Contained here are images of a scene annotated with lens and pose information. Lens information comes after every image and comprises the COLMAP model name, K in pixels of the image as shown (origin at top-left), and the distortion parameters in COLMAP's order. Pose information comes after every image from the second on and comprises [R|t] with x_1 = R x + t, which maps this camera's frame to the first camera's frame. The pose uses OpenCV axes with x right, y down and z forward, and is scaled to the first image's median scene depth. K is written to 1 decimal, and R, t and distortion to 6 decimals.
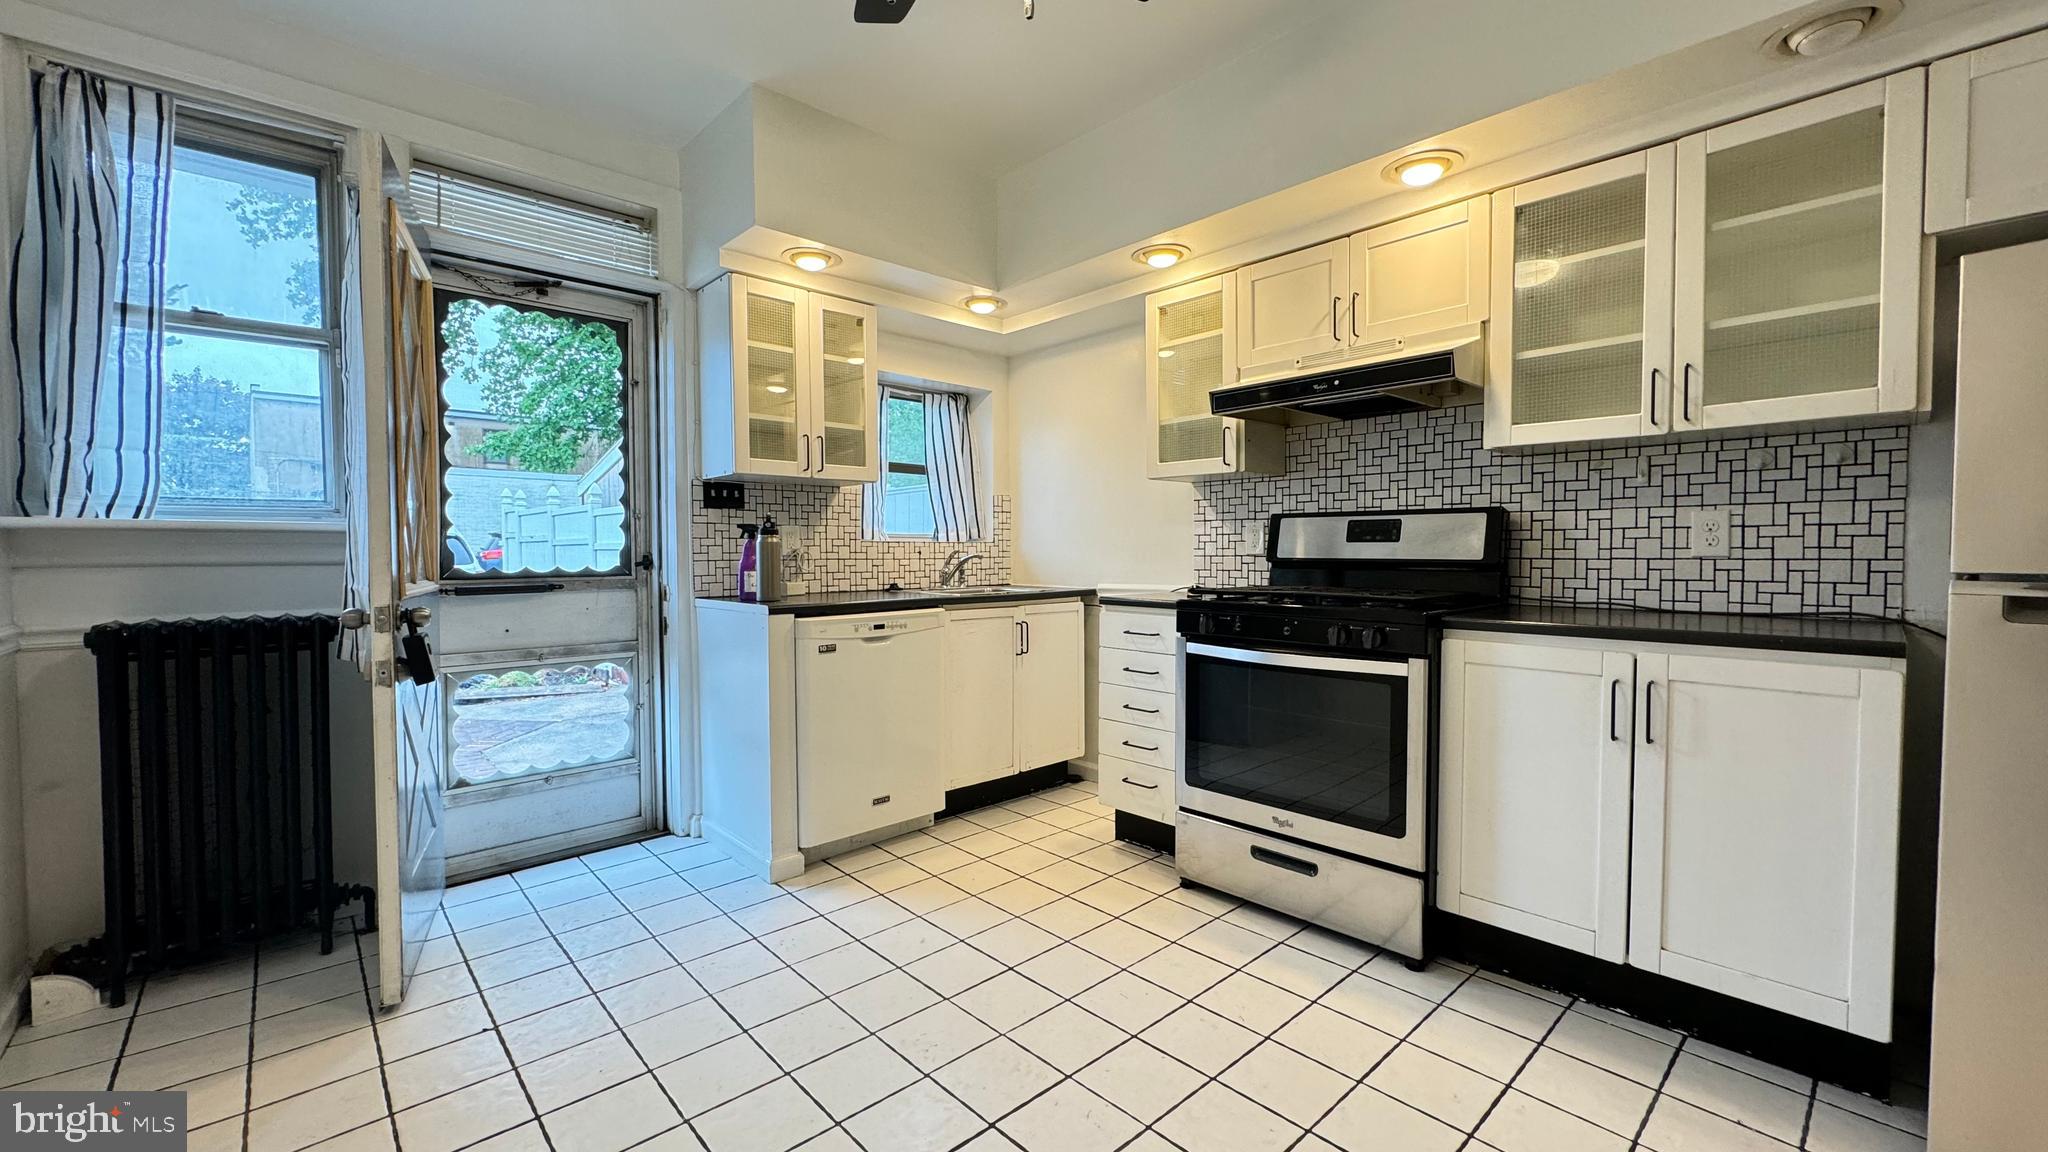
lens RADIAL K [[814.1, 0, 1023.9], [0, 814.1, 574.1], [0, 0, 1]] dist [-0.001292, 0.000371]
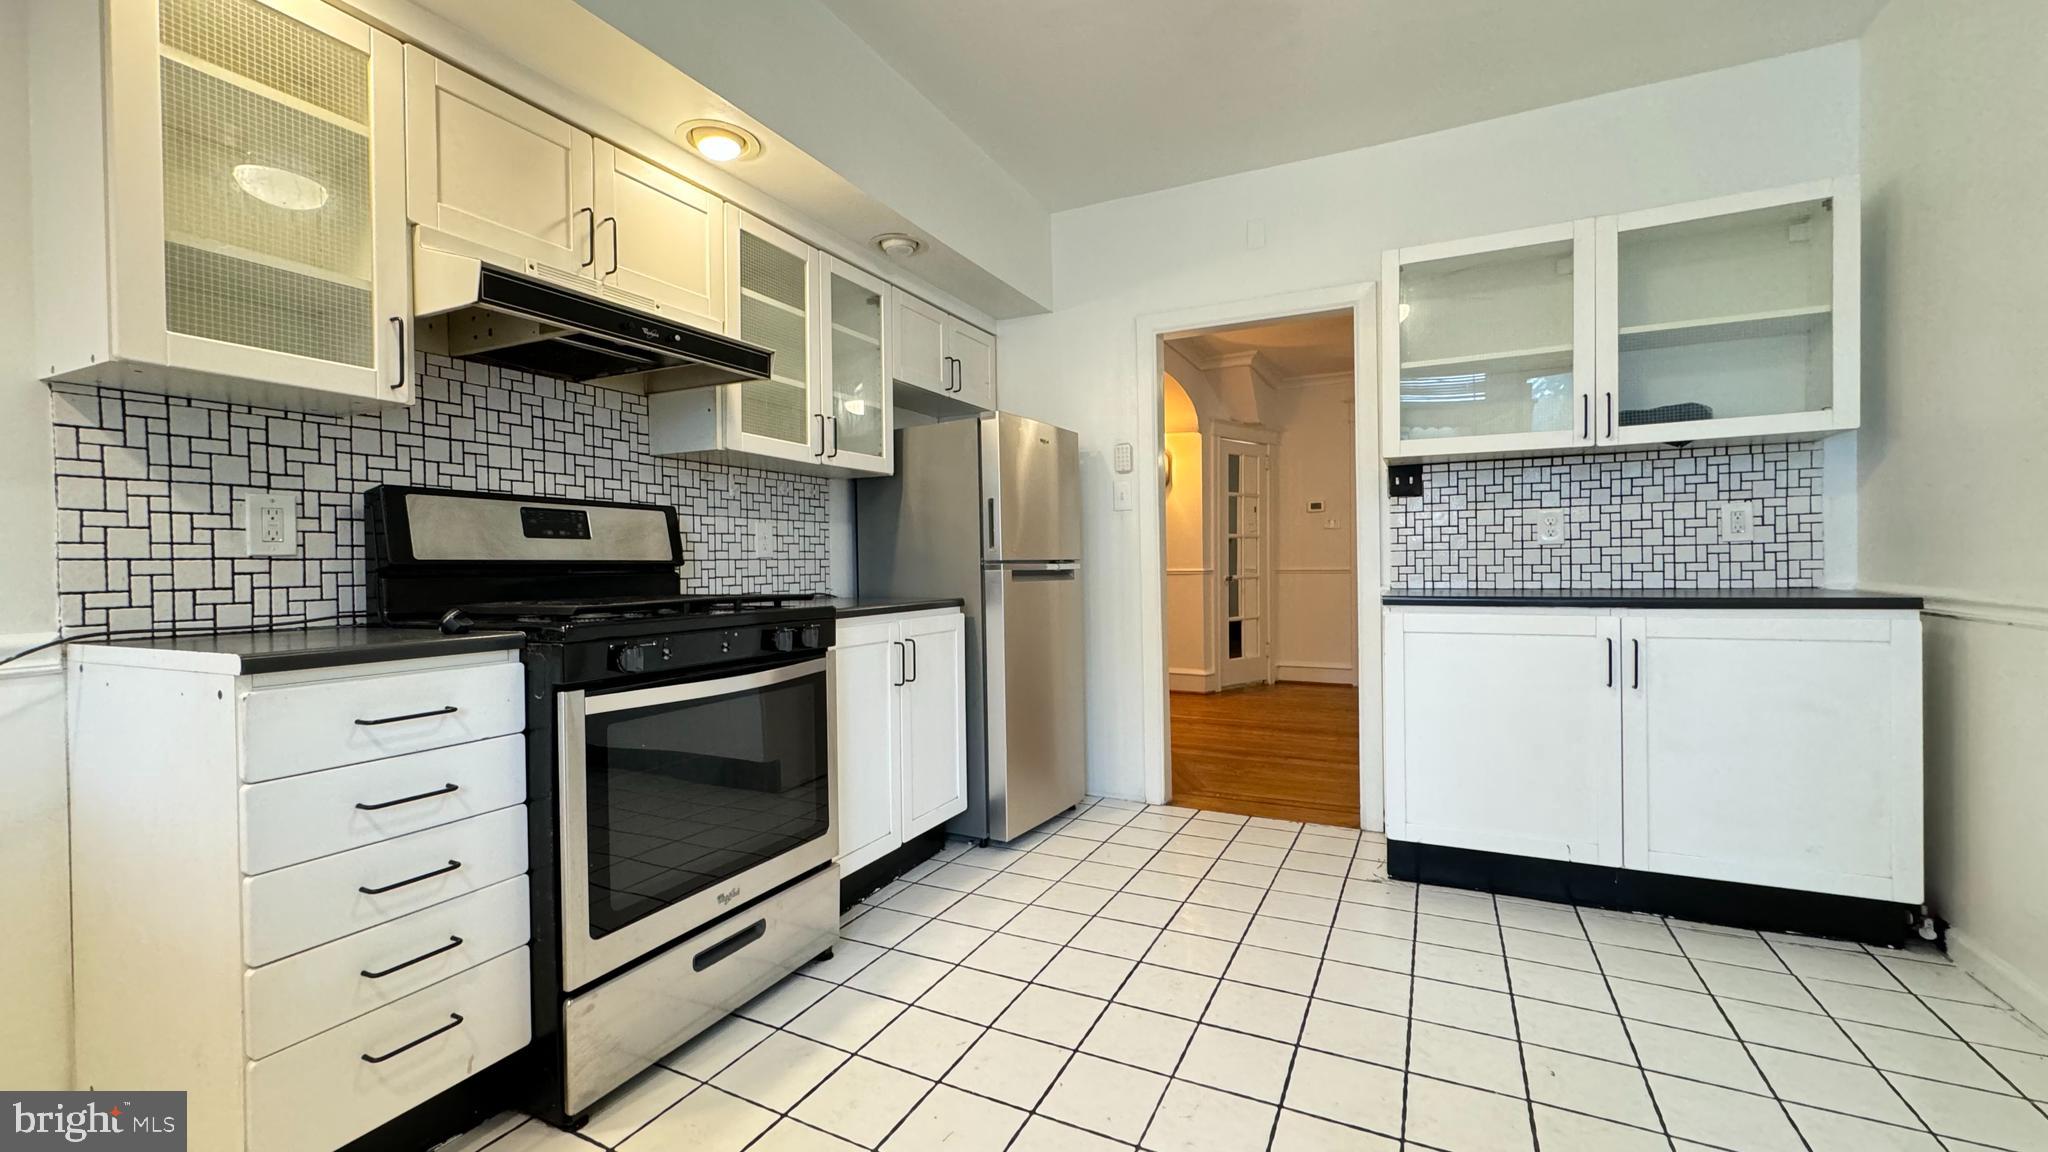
lens RADIAL K [[814.1, 0, 1023.9], [0, 814.1, 574.1], [0, 0, 1]] dist [-0.001292, 0.000371]
pose [[-0.353639, -0.012689, 0.935296, -0.427811], [0.032063, 0.999156, 0.025679, -0.011986], [-0.934832, 0.039070, -0.352934, 0.845065]]
